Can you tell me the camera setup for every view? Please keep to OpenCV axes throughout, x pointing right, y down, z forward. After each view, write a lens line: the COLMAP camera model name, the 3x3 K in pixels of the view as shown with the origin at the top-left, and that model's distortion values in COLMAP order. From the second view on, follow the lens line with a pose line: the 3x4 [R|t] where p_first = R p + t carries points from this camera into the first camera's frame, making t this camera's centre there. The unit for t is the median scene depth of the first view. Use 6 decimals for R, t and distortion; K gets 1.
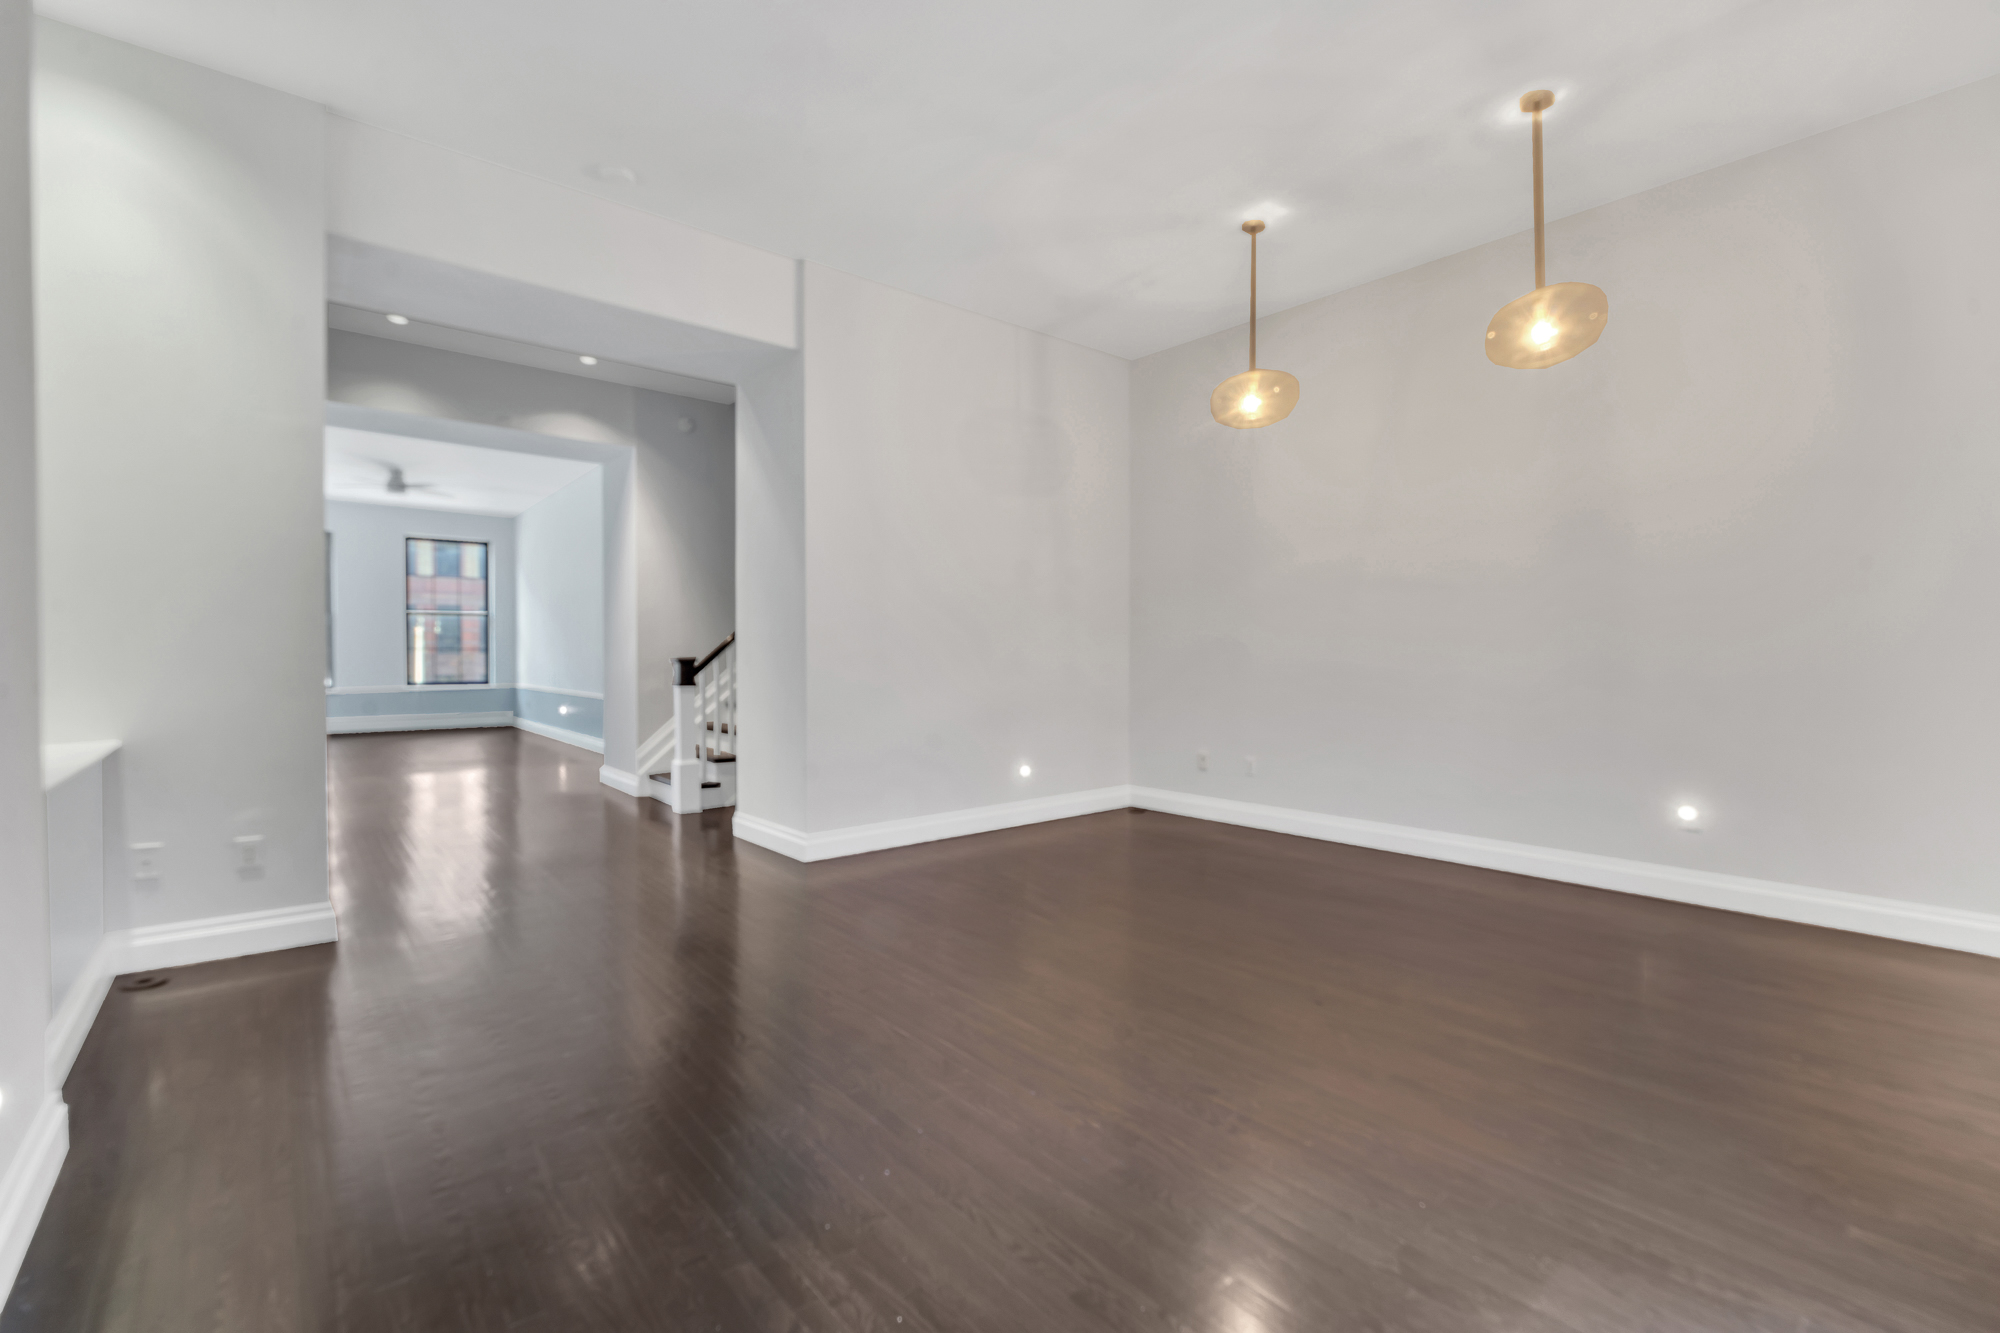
lens RADIAL K [[883.6, 0, 1000.0], [0, 883.6, 666.5], [0, 0, 1]] dist [0.036965, 0.000106]
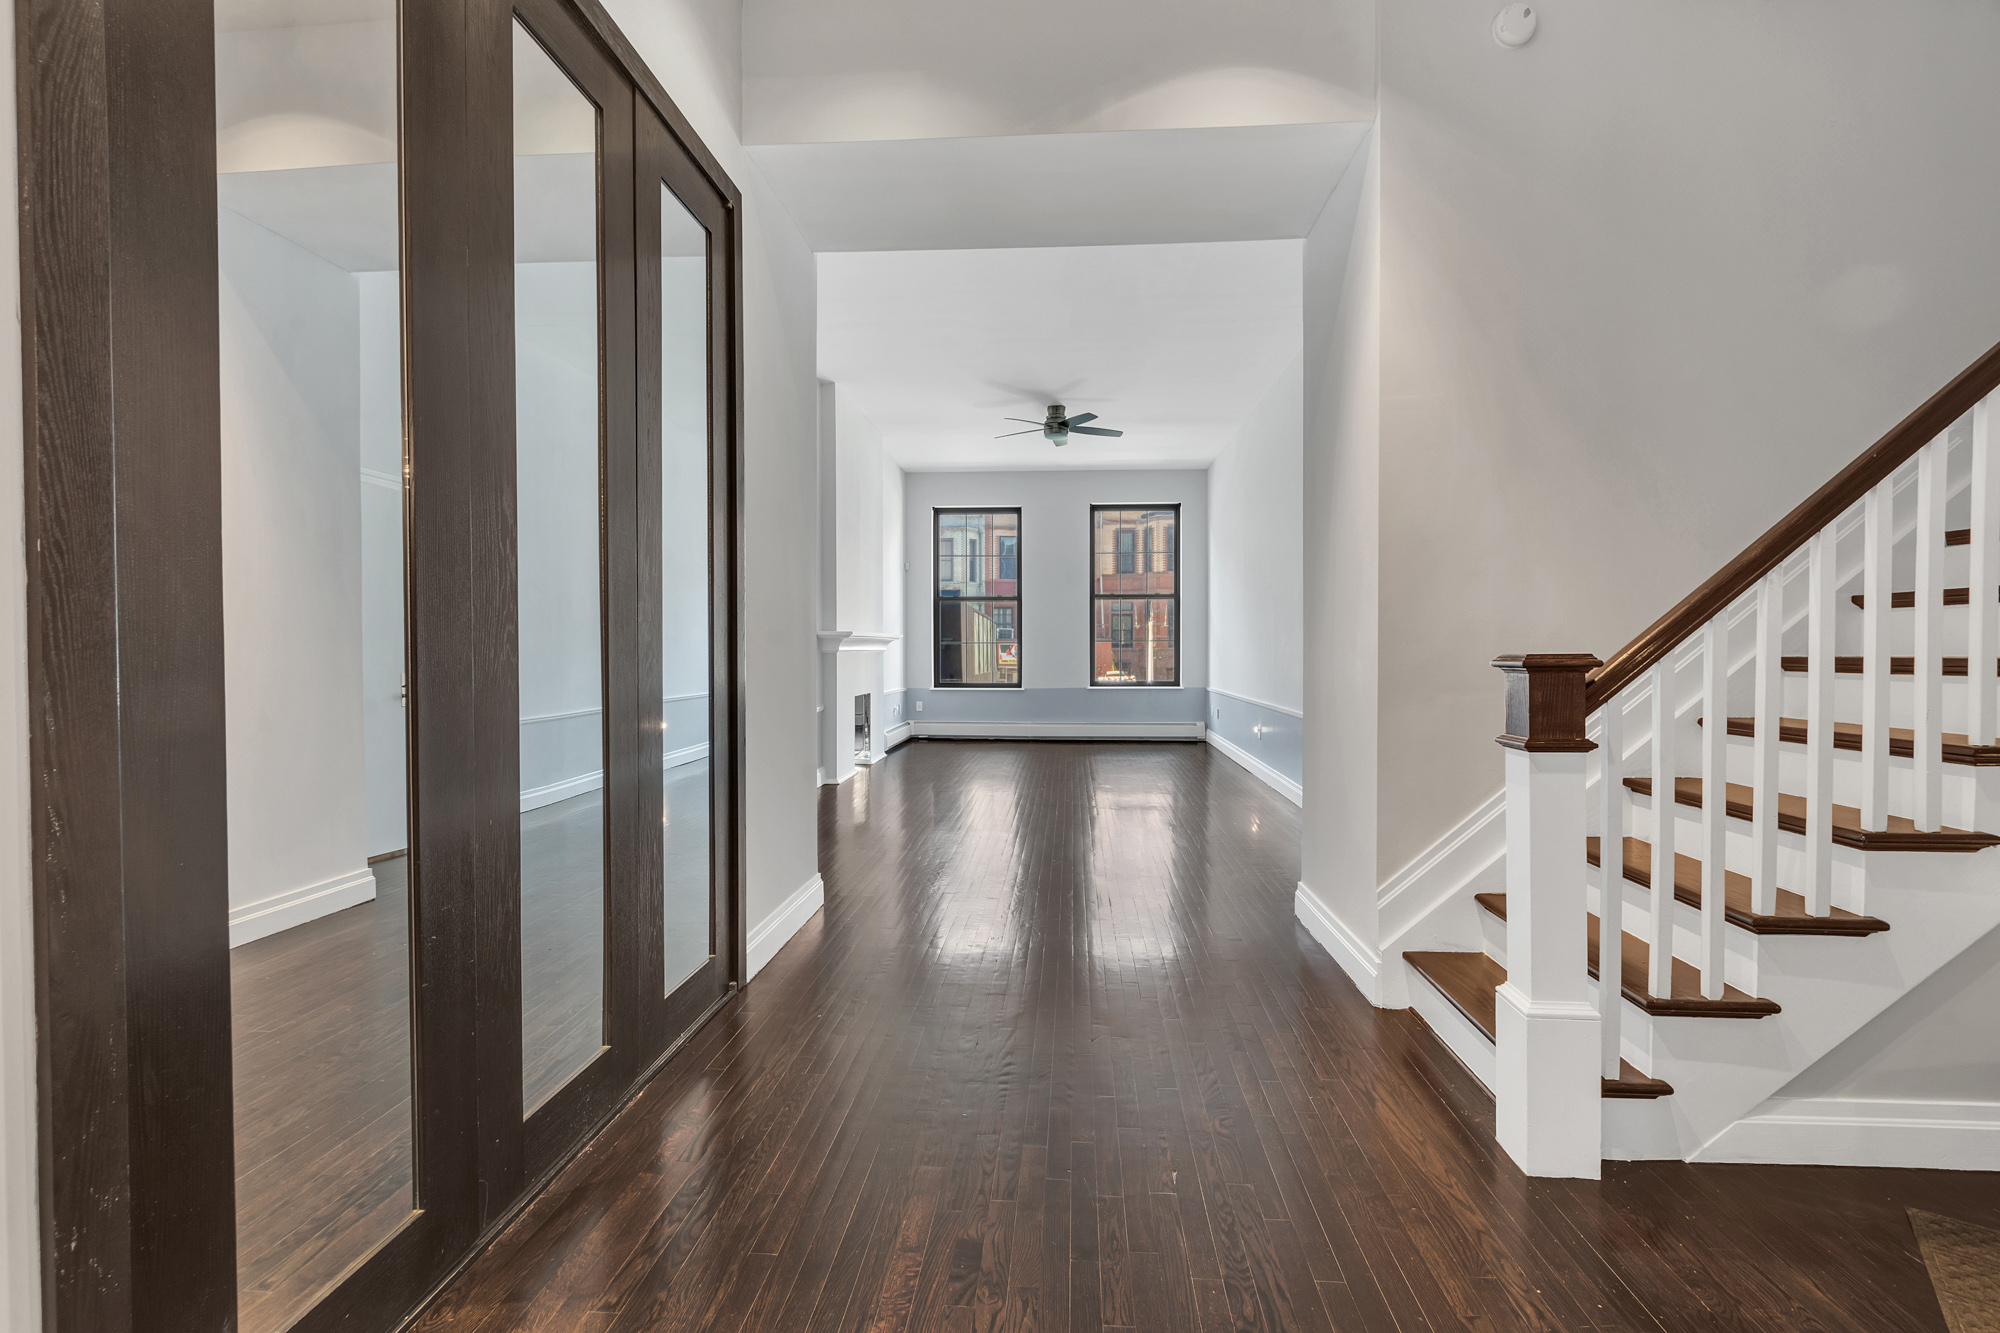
lens RADIAL K [[883.6, 0, 1000.0], [0, 883.6, 666.5], [0, 0, 1]] dist [0.036965, 0.000106]
pose [[0.716224, 0.009683, -0.697803, -0.177260], [-0.004049, 0.999945, 0.009720, -0.004664], [0.697858, -0.004136, 0.716224, 0.421715]]
